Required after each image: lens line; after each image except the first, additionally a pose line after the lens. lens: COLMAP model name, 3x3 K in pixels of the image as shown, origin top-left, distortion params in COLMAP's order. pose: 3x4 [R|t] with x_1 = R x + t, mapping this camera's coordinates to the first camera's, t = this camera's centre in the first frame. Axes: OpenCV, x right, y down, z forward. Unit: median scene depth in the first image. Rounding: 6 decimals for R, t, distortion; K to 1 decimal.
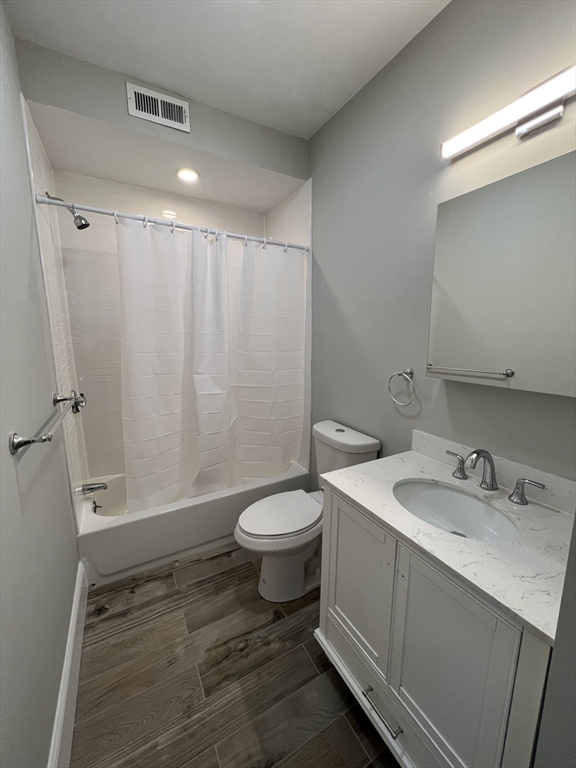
lens RADIAL K [[305.6, 0, 289.1], [0, 305.6, 385.3], [0, 0, 1]] dist [0.000084, 0.000362]
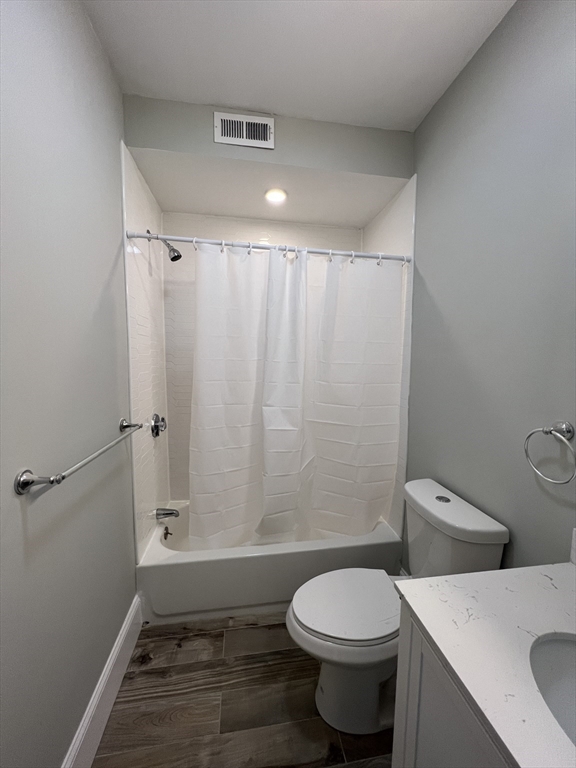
lens RADIAL K [[305.6, 0, 290.1], [0, 305.6, 384.3], [0, 0, 1]] dist [0.000084, 0.000362]
pose [[0.938140, 0.040630, -0.343864, 0.069222], [-0.069200, 0.995057, -0.071221, -0.044425], [0.339271, 0.090611, 0.936315, 0.197156]]
